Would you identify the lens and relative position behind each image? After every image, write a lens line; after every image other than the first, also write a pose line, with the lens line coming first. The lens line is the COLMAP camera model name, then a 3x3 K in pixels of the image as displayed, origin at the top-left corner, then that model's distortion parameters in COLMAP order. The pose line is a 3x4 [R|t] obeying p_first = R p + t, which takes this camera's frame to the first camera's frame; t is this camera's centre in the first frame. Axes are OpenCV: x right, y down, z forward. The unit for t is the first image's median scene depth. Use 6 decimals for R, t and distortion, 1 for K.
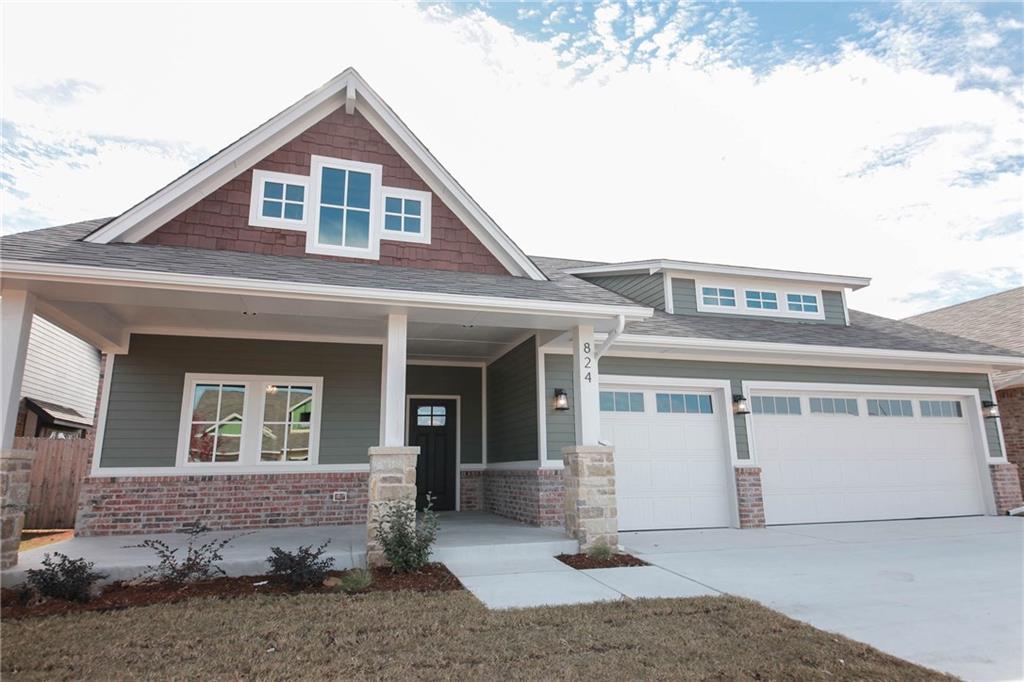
lens RADIAL K [[580.0, 0, 512.0], [0, 580.0, 341.0], [0, 0, 1]] dist [0.064502, -0.059032]
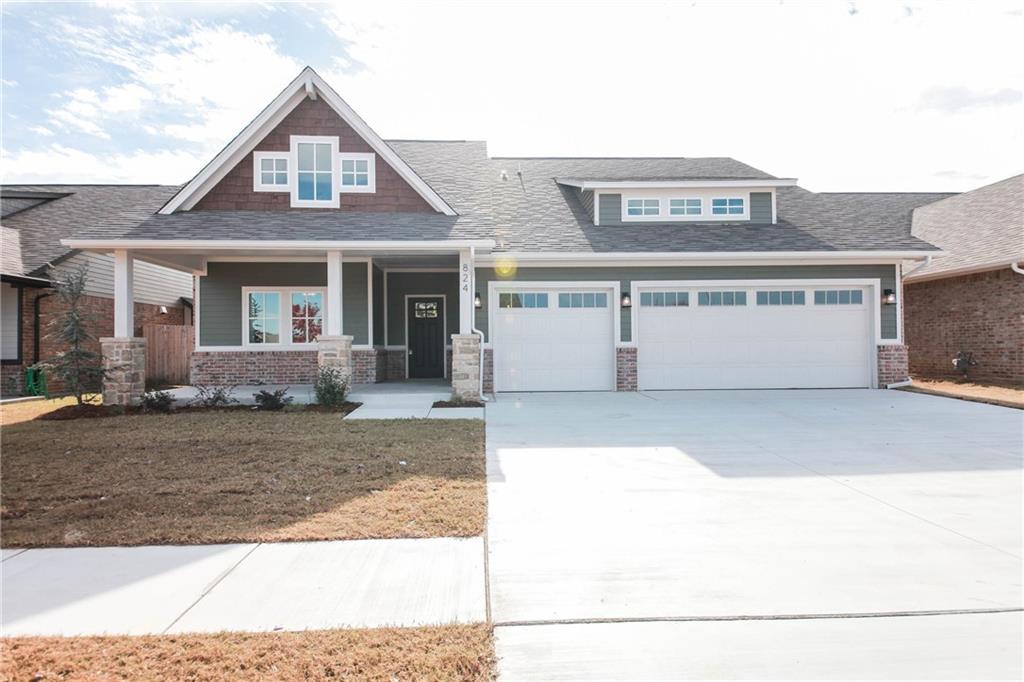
lens RADIAL K [[591.2, 0, 512.0], [0, 591.2, 341.0], [0, 0, 1]] dist [0.079362, -0.076022]
pose [[0.969474, 0.000608, -0.245193, 0.525592], [0.049268, 0.979118, 0.197231, -0.082426], [0.240193, -0.203291, 0.949200, -0.357317]]
